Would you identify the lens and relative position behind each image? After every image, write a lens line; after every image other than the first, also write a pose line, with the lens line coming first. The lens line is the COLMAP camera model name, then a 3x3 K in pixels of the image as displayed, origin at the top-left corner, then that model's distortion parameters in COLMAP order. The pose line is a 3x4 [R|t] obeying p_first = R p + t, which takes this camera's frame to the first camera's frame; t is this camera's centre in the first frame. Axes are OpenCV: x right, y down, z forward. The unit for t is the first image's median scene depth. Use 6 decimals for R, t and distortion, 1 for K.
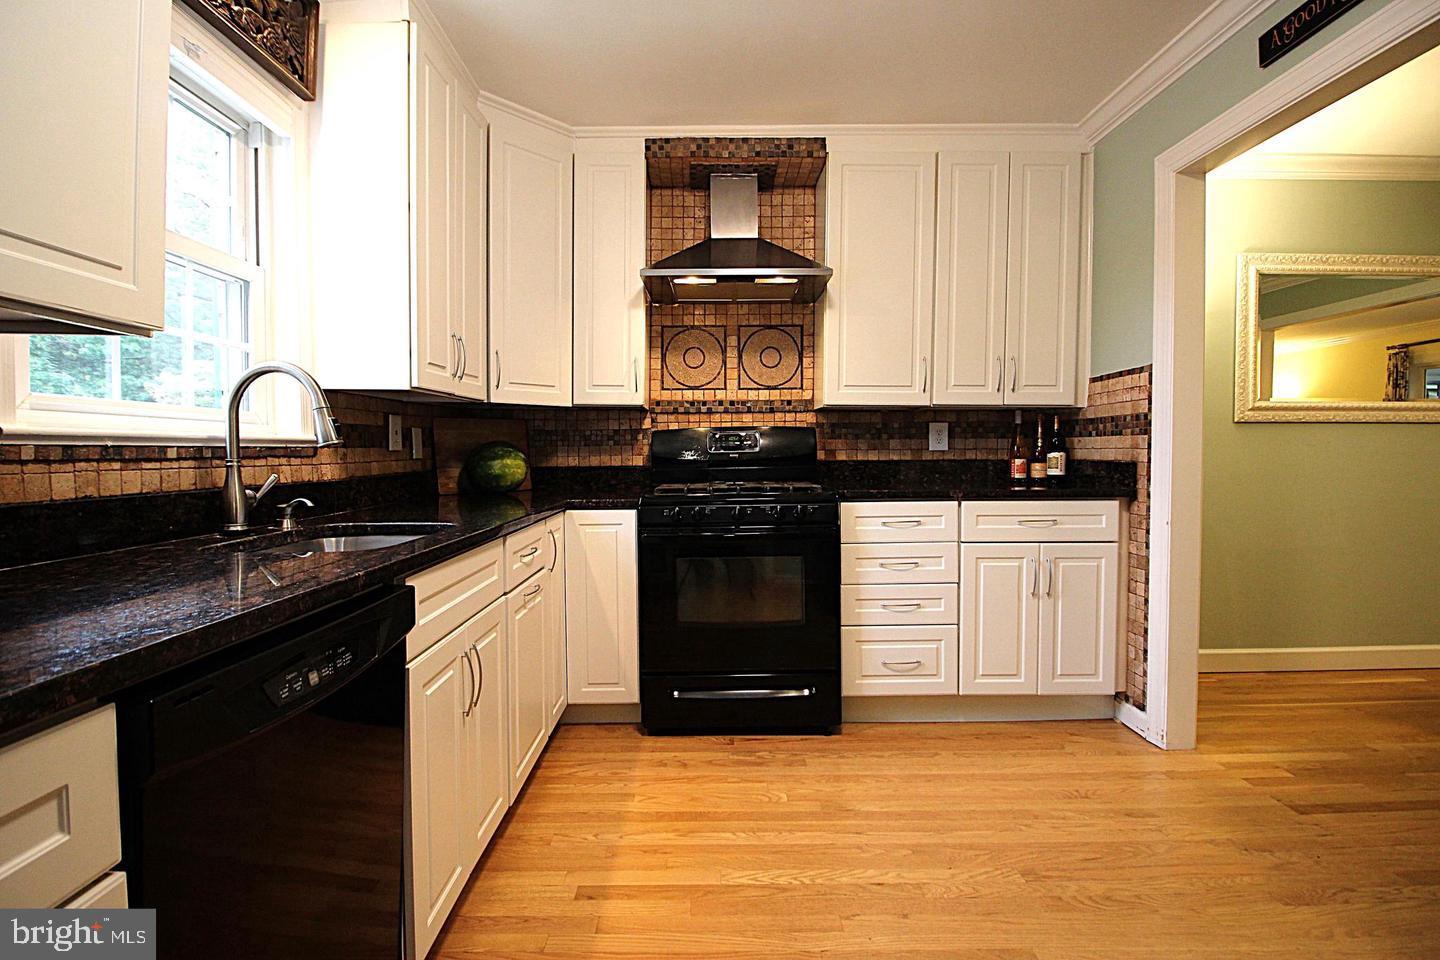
lens RADIAL K [[670.0, 0, 716.3], [0, 670.0, 478.4], [0, 0, 1]] dist [-0.004352, -0.001452]
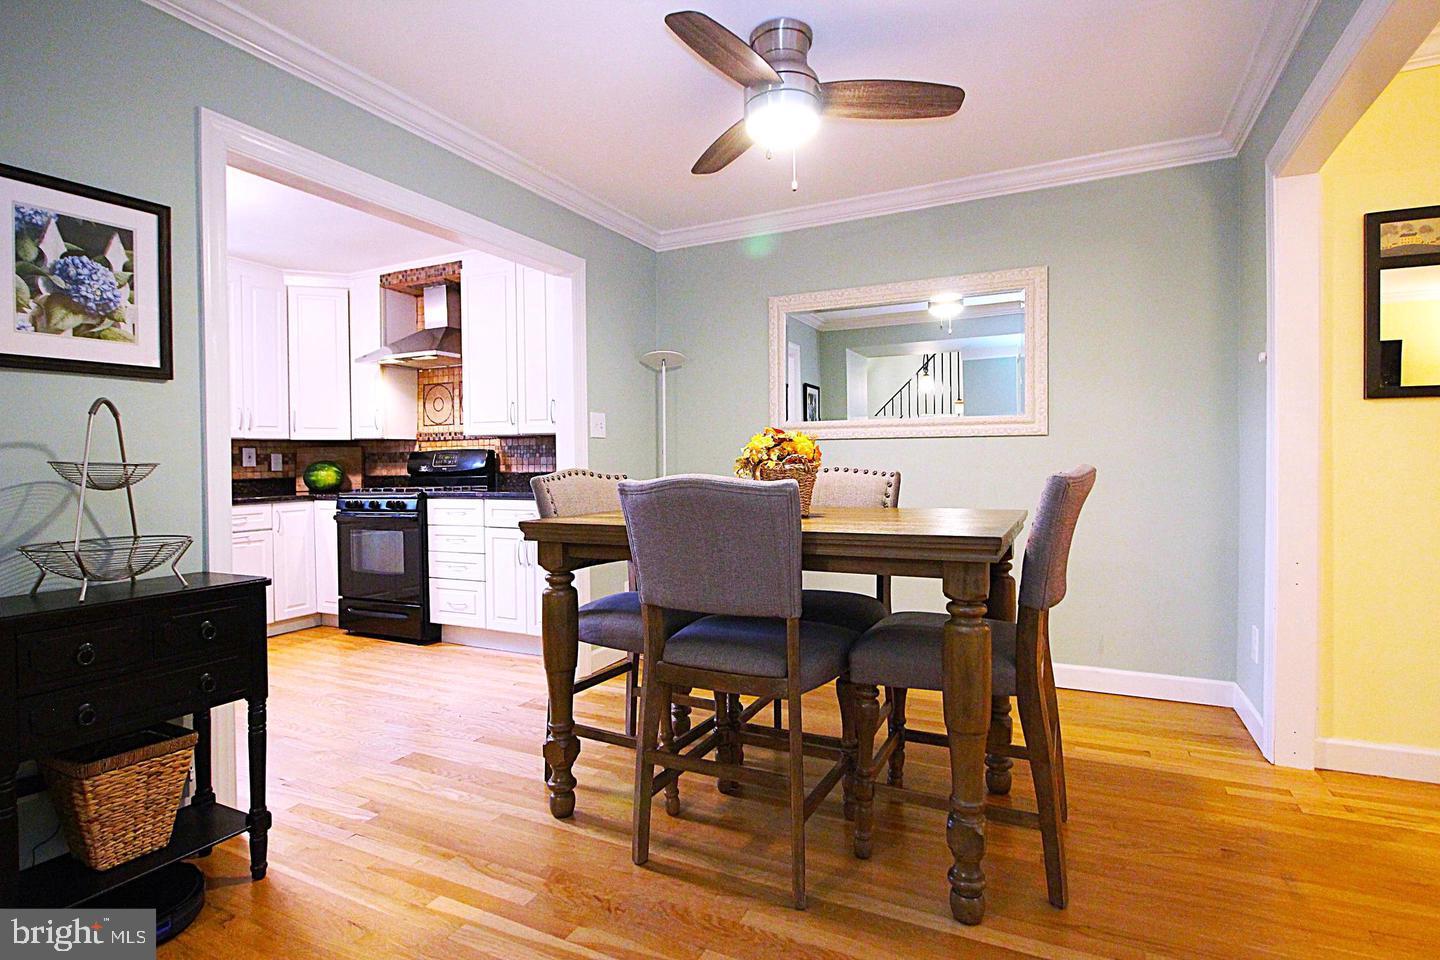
lens RADIAL K [[735.4, 0, 723.1], [0, 735.4, 471.4], [0, 0, 1]] dist [0.003622, 0.000511]
pose [[0.893748, 0.000199, -0.448569, 1.315802], [-0.012154, 0.999643, -0.023774, 0.003018], [0.448404, 0.026700, 0.893432, -0.195722]]
